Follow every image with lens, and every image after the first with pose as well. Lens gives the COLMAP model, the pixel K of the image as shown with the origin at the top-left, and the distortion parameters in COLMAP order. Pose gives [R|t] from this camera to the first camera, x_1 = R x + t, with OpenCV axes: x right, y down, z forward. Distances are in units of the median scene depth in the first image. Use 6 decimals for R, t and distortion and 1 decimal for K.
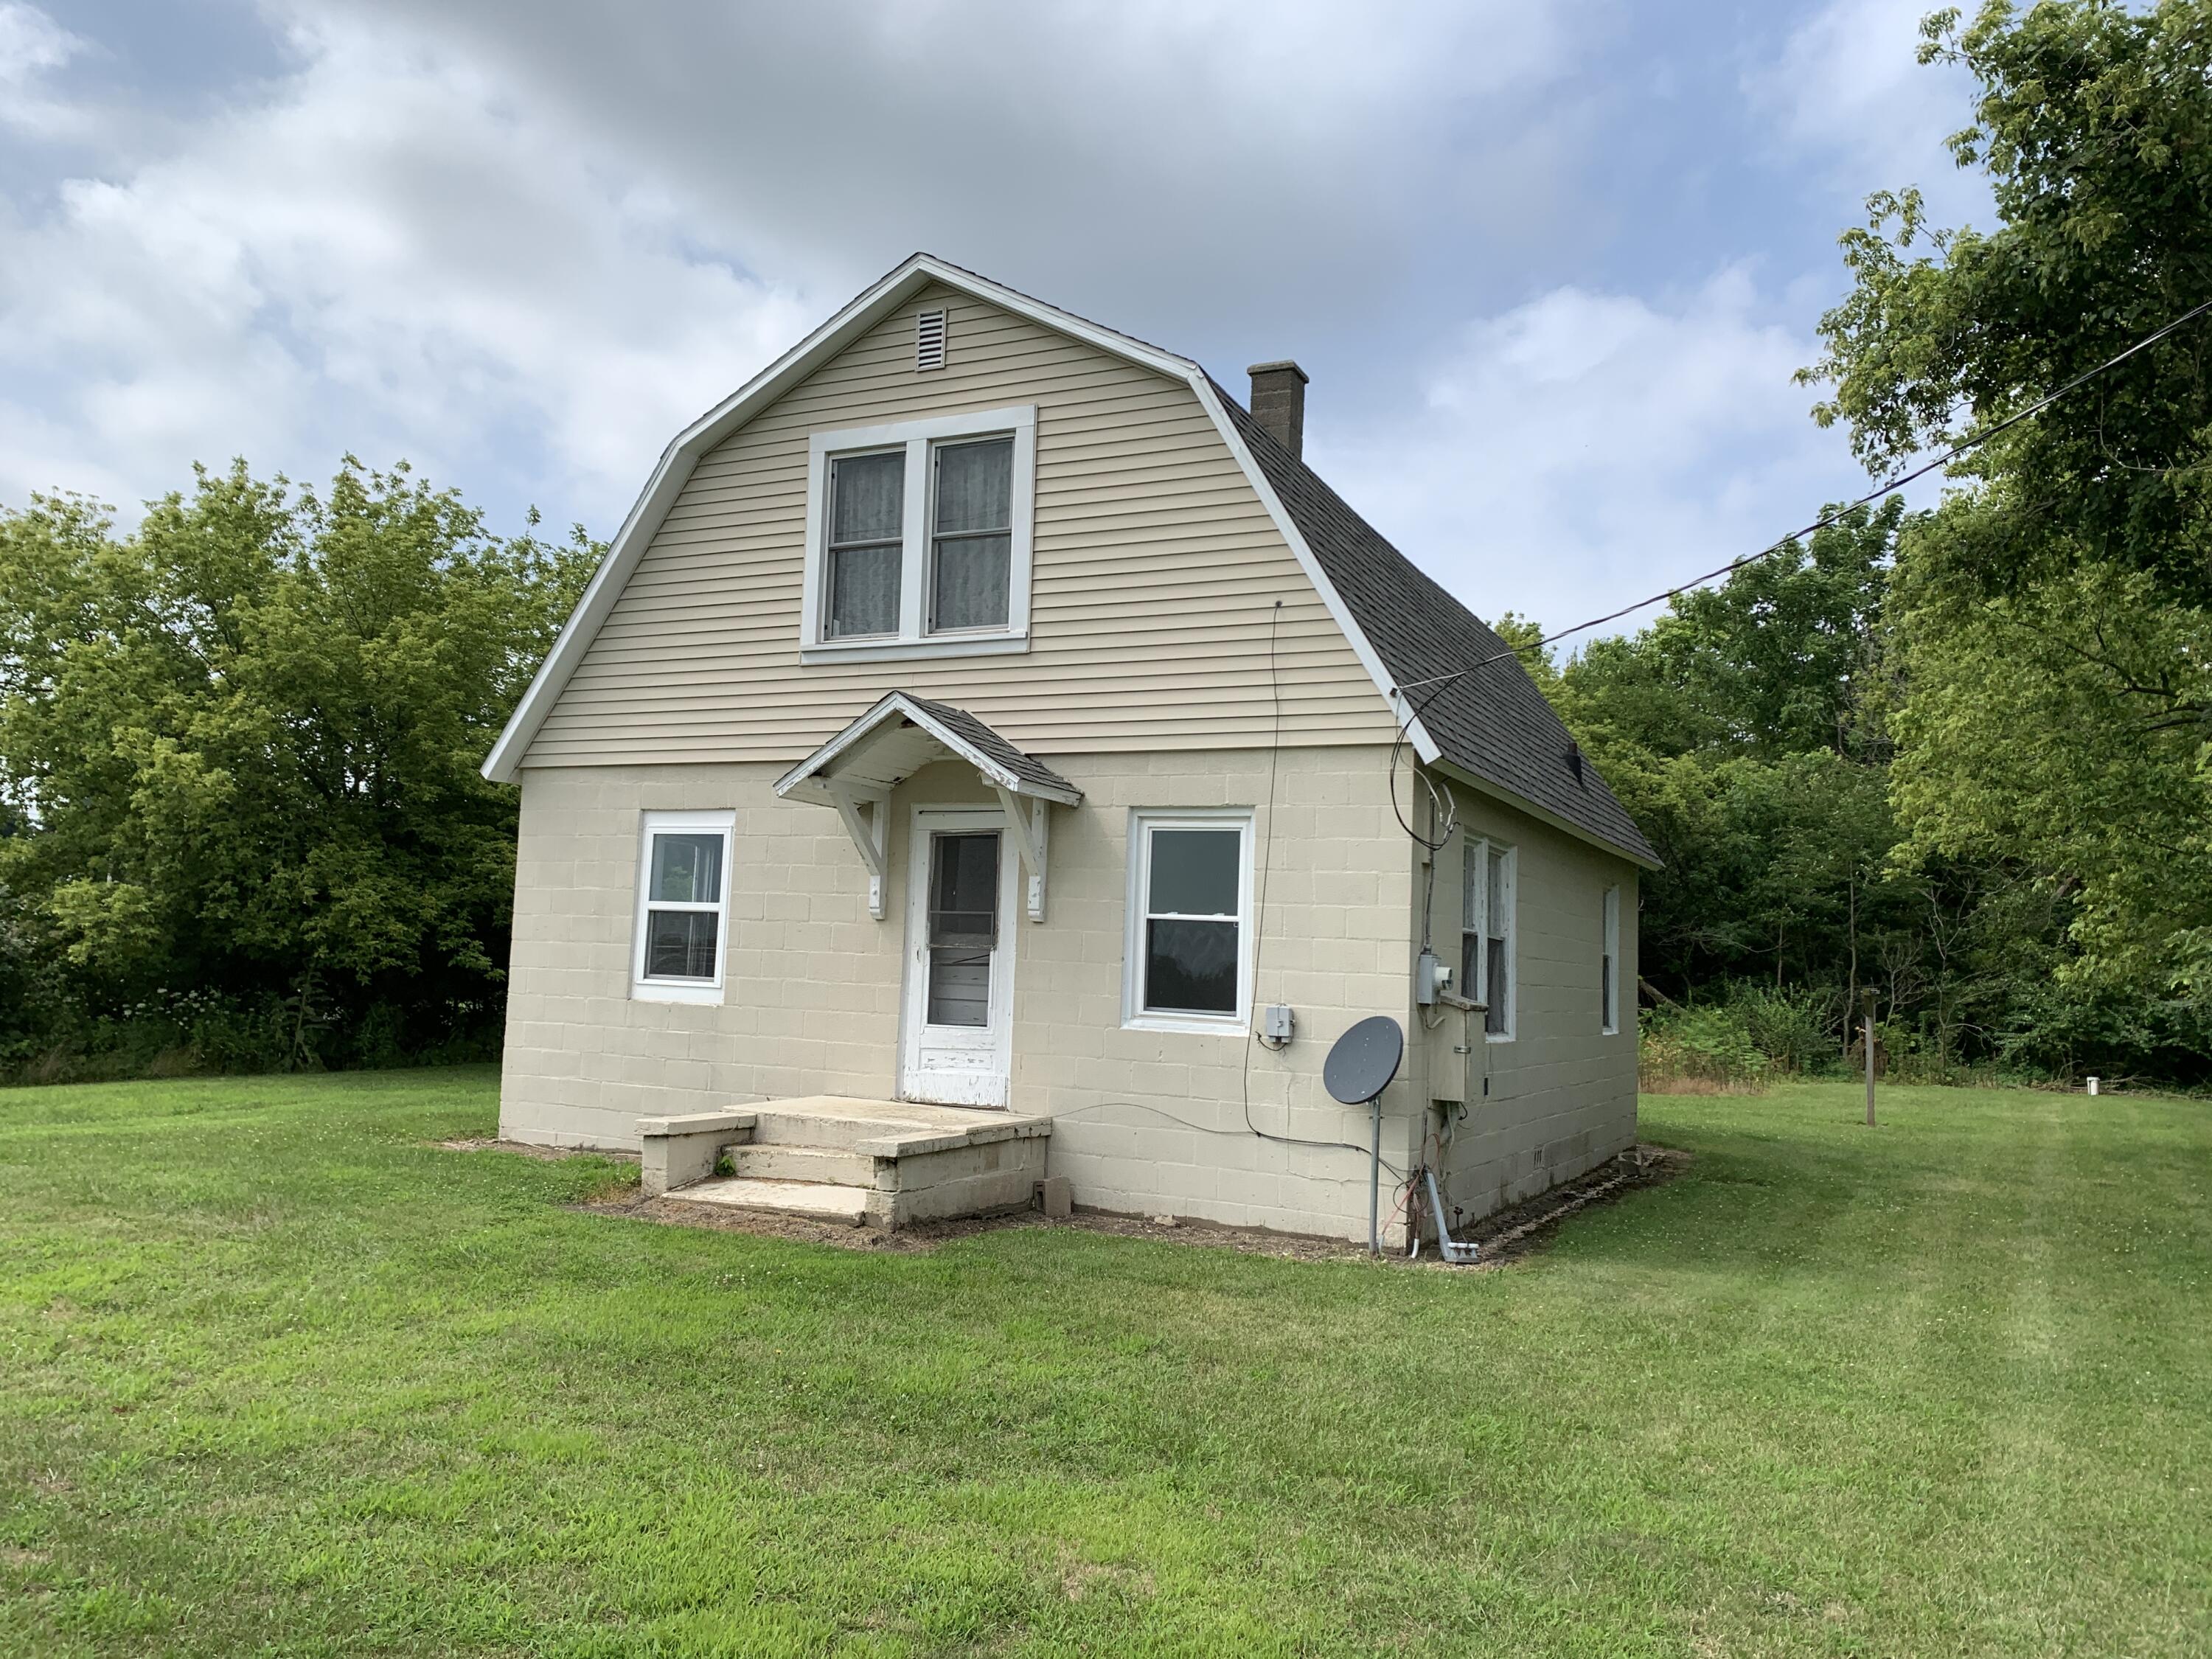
lens RADIAL K [[1692.8, 0, 1101.9], [0, 1692.8, 837.1], [0, 0, 1]] dist [0.011621, -0.001388]
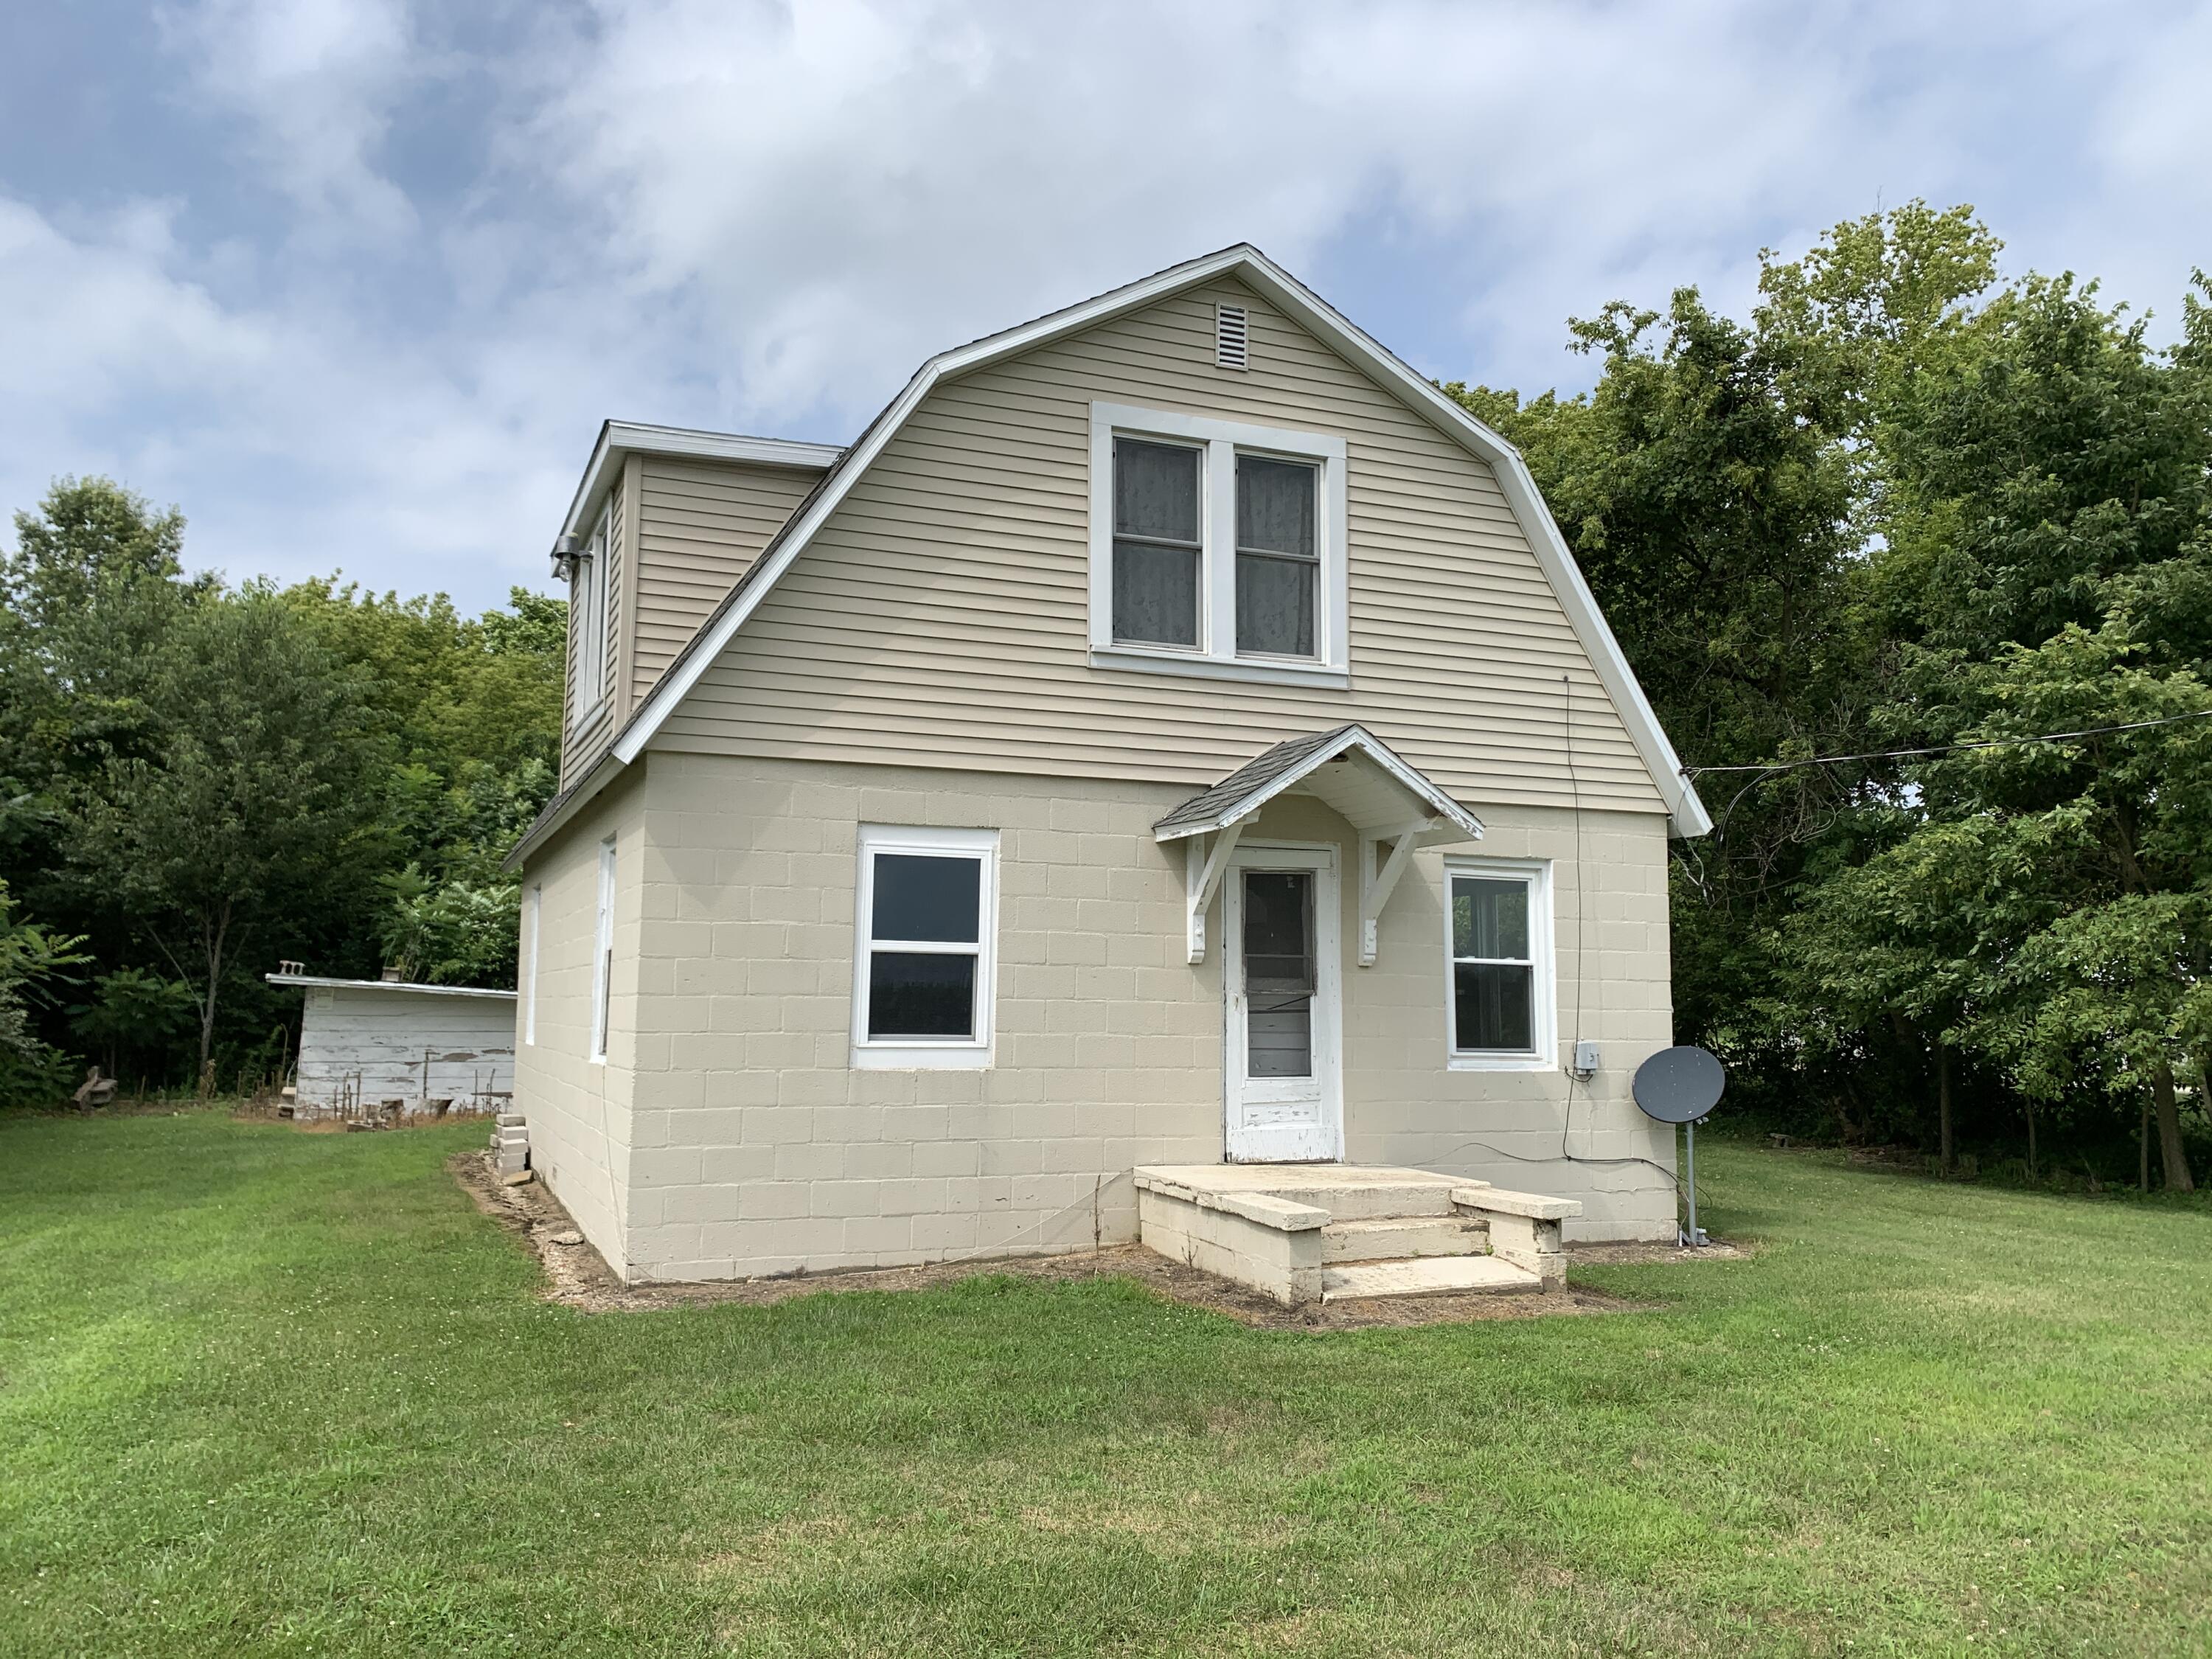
lens RADIAL K [[1692.8, 0, 1095.3], [0, 1692.8, 813.9], [0, 0, 1]] dist [0.011621, -0.001388]
pose [[0.671418, 0.051102, 0.739315, -0.854178], [-0.045105, 0.998588, -0.028060, -0.003545], [-0.739705, -0.014507, 0.672775, 0.443846]]
